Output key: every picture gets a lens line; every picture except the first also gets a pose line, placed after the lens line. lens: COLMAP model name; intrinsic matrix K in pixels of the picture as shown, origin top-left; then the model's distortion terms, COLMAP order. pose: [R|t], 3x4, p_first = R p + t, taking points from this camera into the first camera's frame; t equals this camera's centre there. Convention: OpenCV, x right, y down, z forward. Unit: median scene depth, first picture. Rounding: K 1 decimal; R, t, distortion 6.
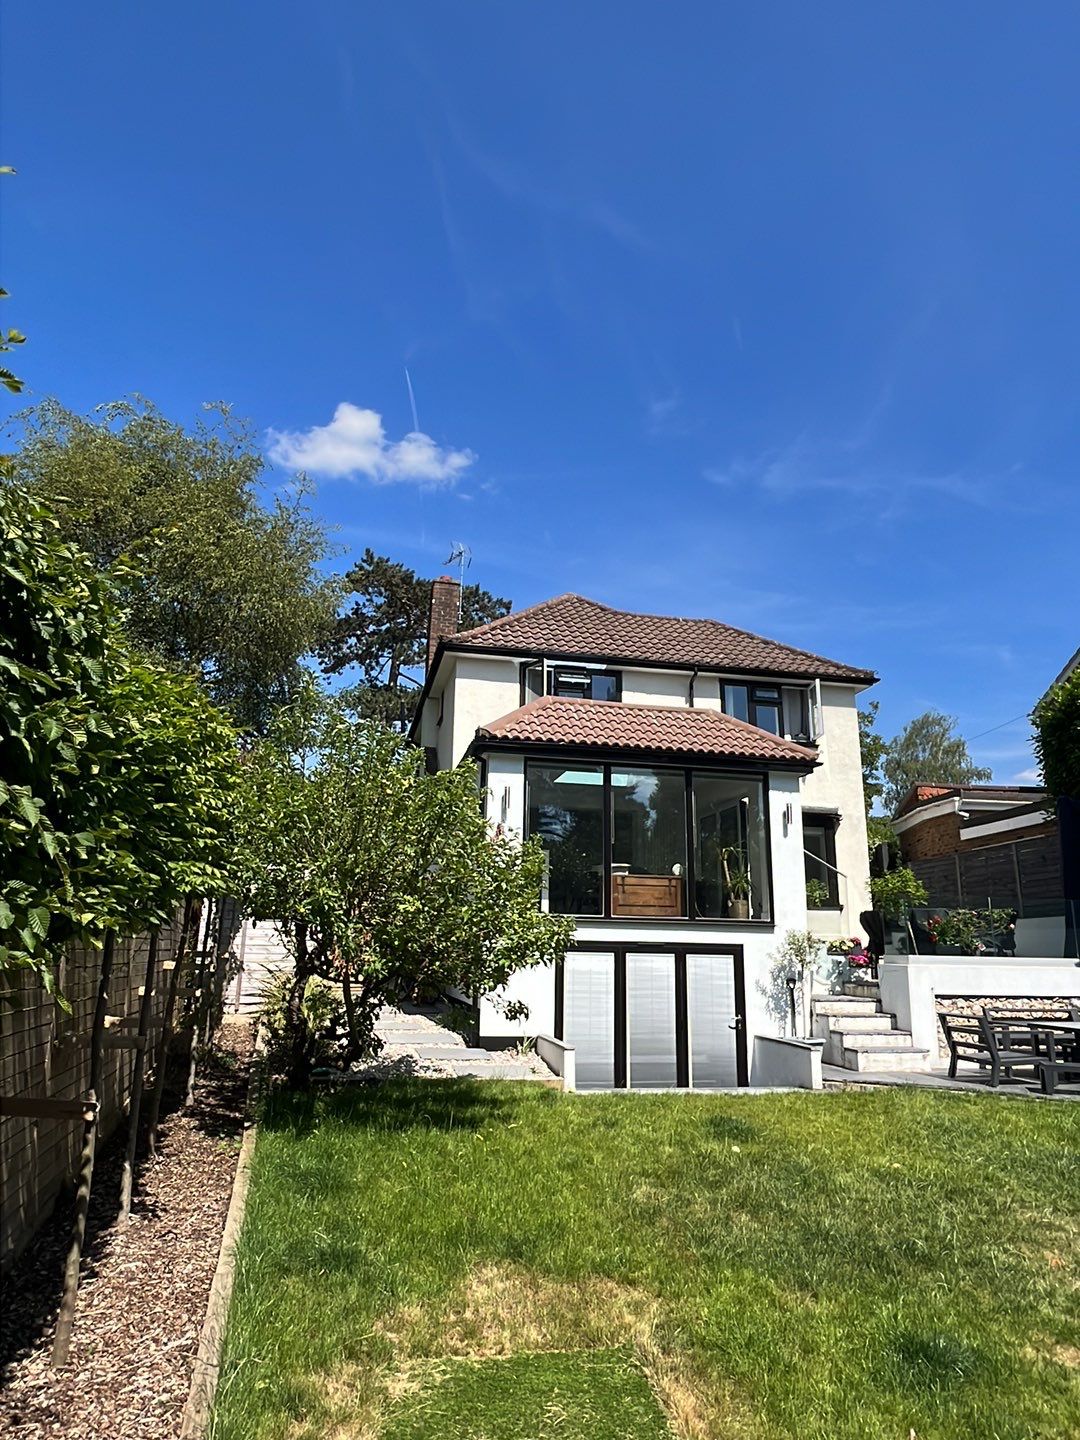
lens RADIAL K [[883.6, 0, 540.0], [0, 883.6, 720.0], [0, 0, 1]] dist [-0.005137, -0.000843]
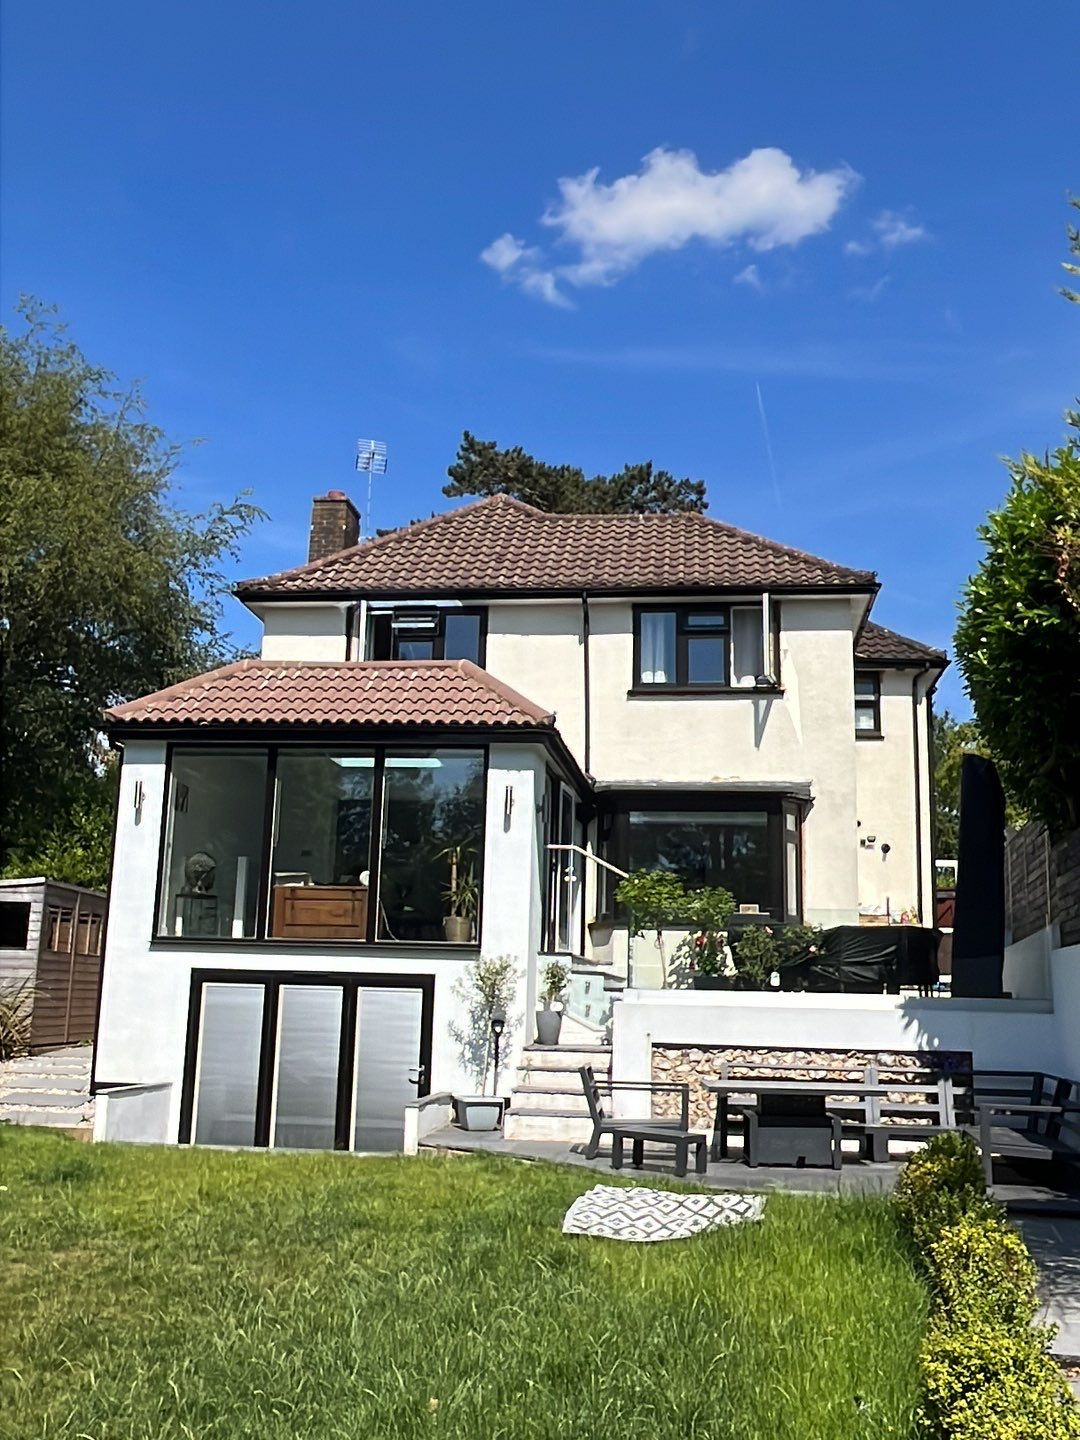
lens RADIAL K [[1358.9, 0, 540.0], [0, 1358.9, 720.0], [0, 0, 1]] dist [-0.008544, -0.005020]
pose [[0.949643, -0.057696, -0.307977, 0.673608], [0.071506, 0.996869, 0.033738, 0.004000], [0.305066, -0.054061, 0.950795, -0.064983]]
